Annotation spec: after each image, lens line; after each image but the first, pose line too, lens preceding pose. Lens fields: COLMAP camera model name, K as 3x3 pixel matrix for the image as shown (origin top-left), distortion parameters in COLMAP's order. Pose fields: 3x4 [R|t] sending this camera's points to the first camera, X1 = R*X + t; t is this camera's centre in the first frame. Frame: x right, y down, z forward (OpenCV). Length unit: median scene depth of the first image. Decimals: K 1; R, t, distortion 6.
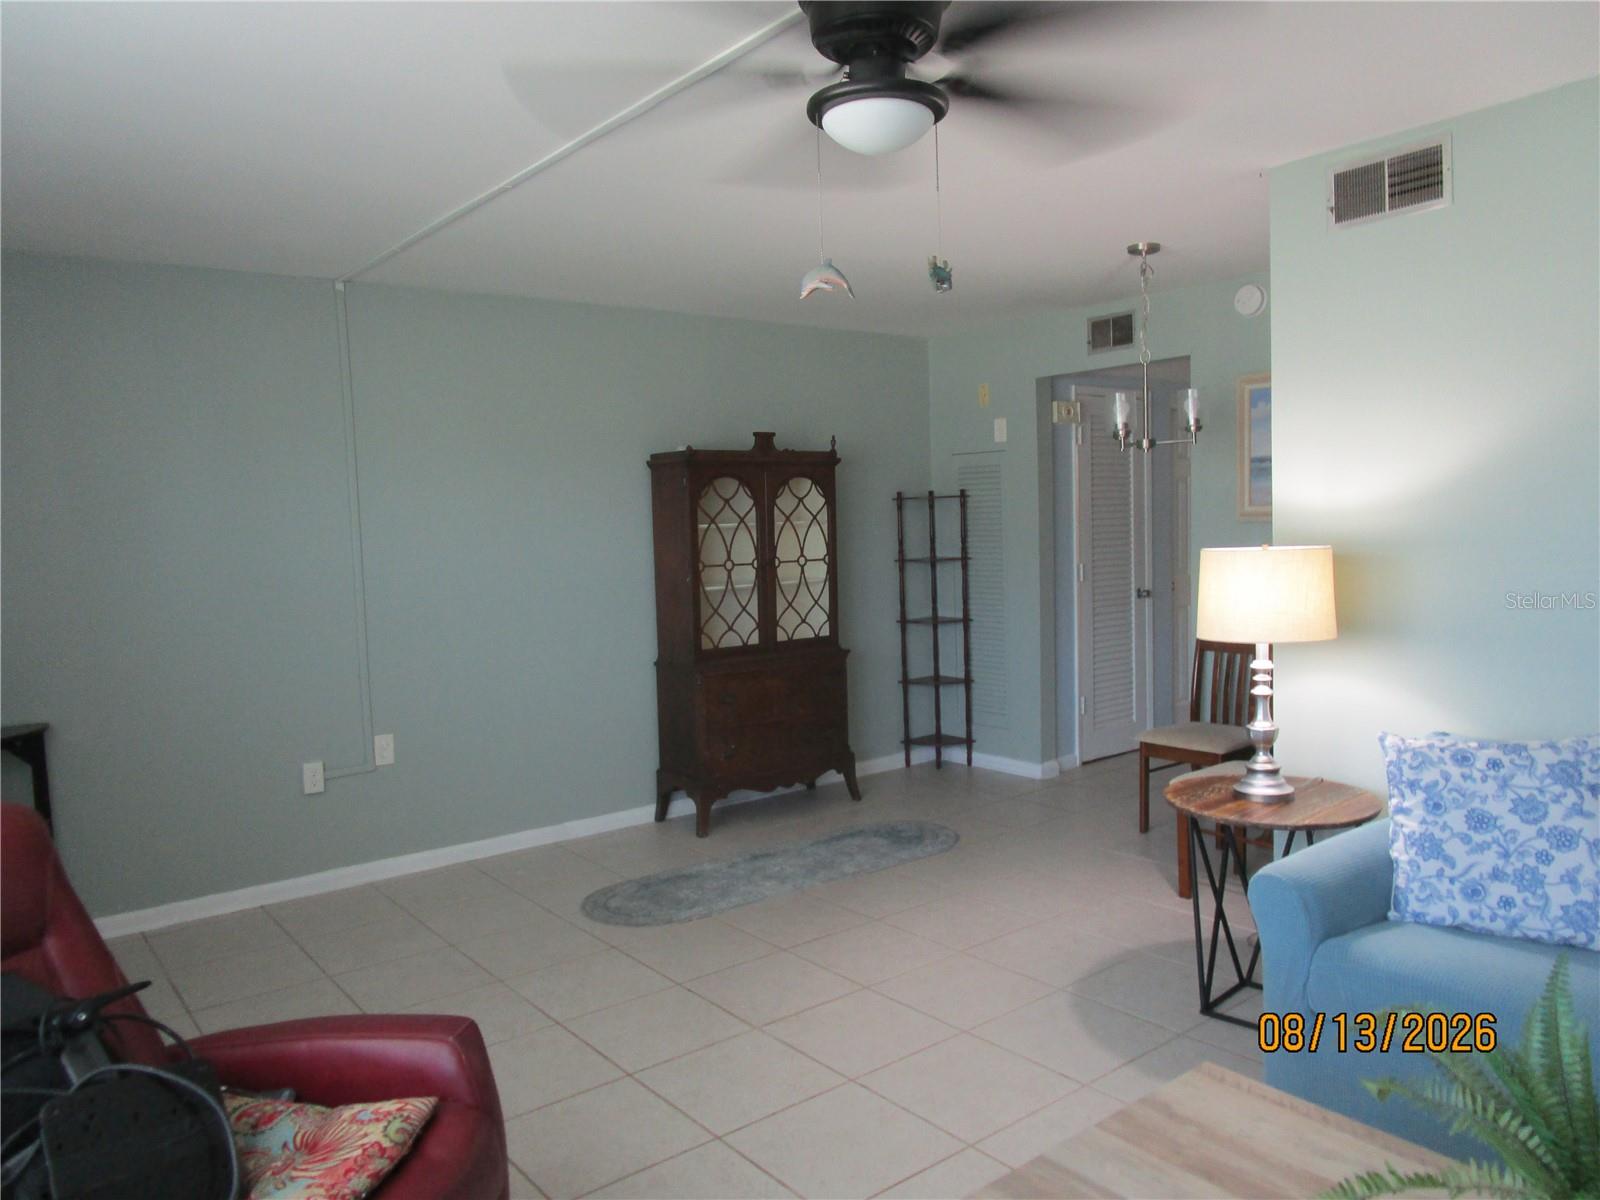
lens RADIAL K [[1141.2, 0, 795.5], [0, 1141.2, 607.1], [0, 0, 1]] dist [-0.027010, 0.013021]
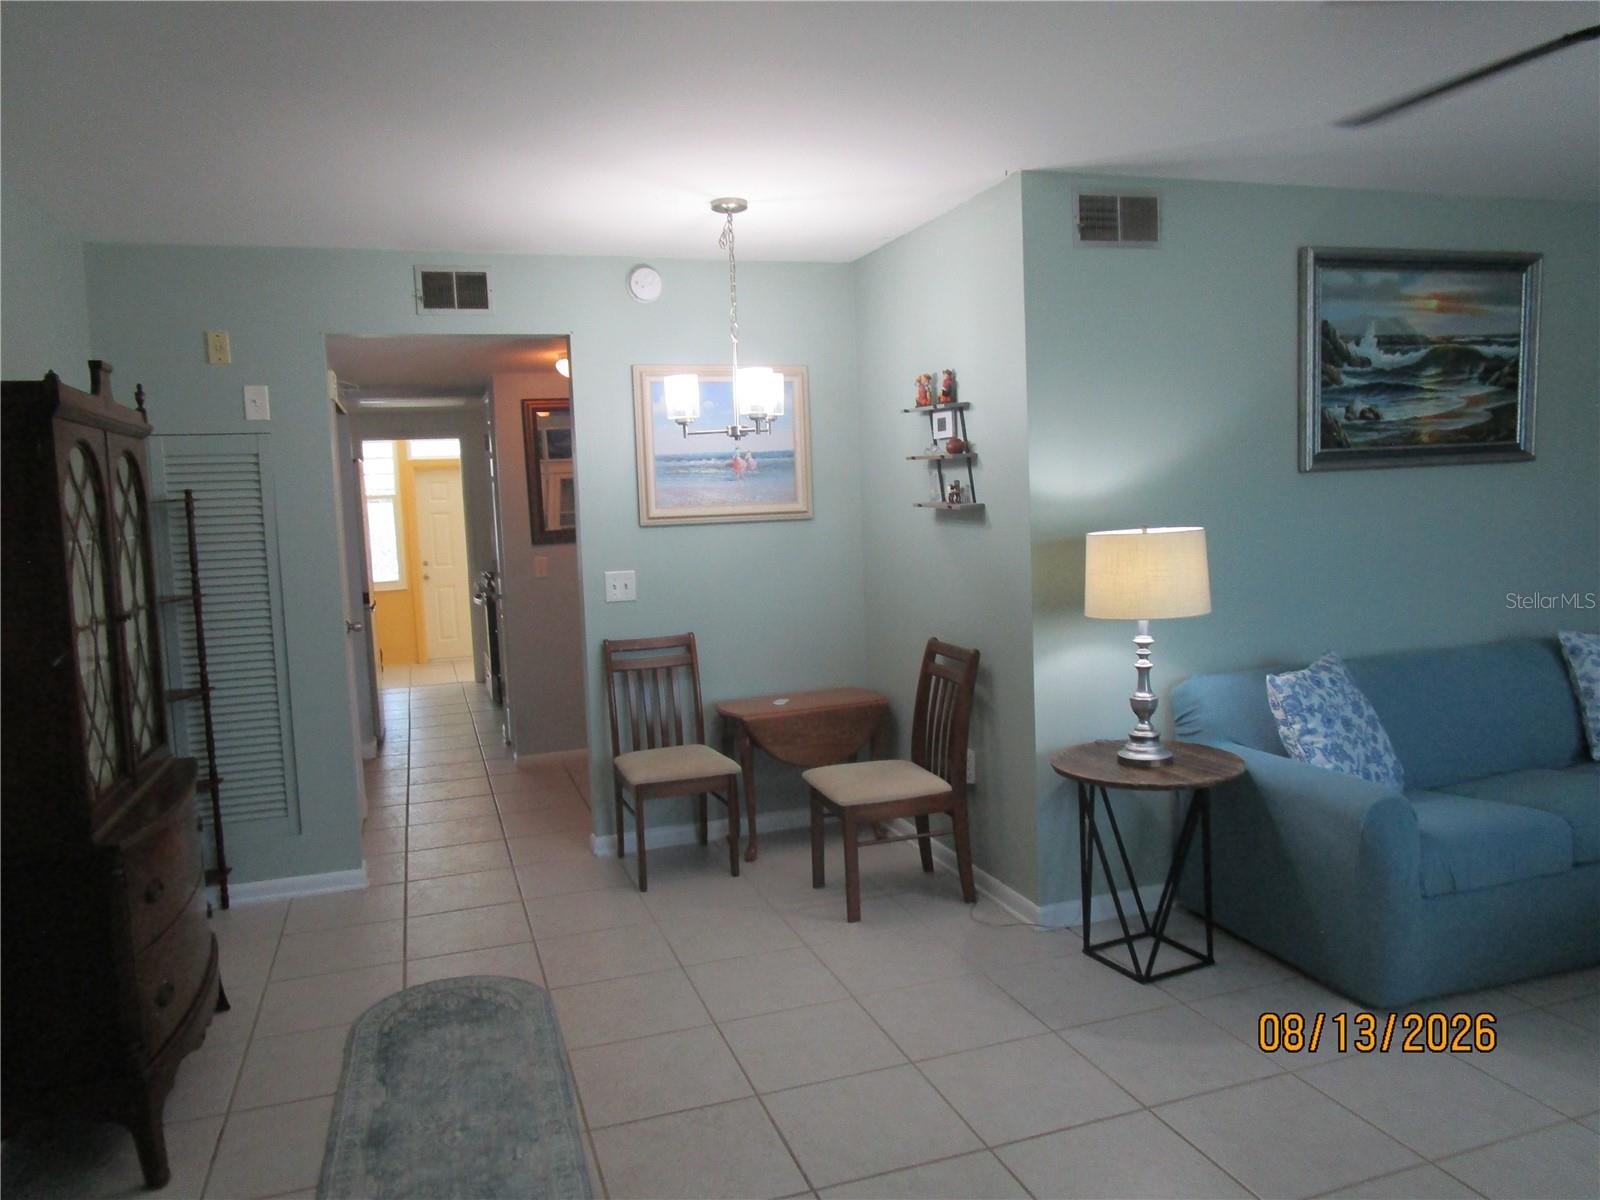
lens RADIAL K [[1141.2, 0, 795.5], [0, 1141.2, 607.1], [0, 0, 1]] dist [-0.027010, 0.013021]
pose [[0.330641, -0.074189, 0.940836, -0.439160], [0.101543, 0.993915, 0.042689, -0.036823], [-0.938278, 0.081420, 0.336162, 0.584549]]
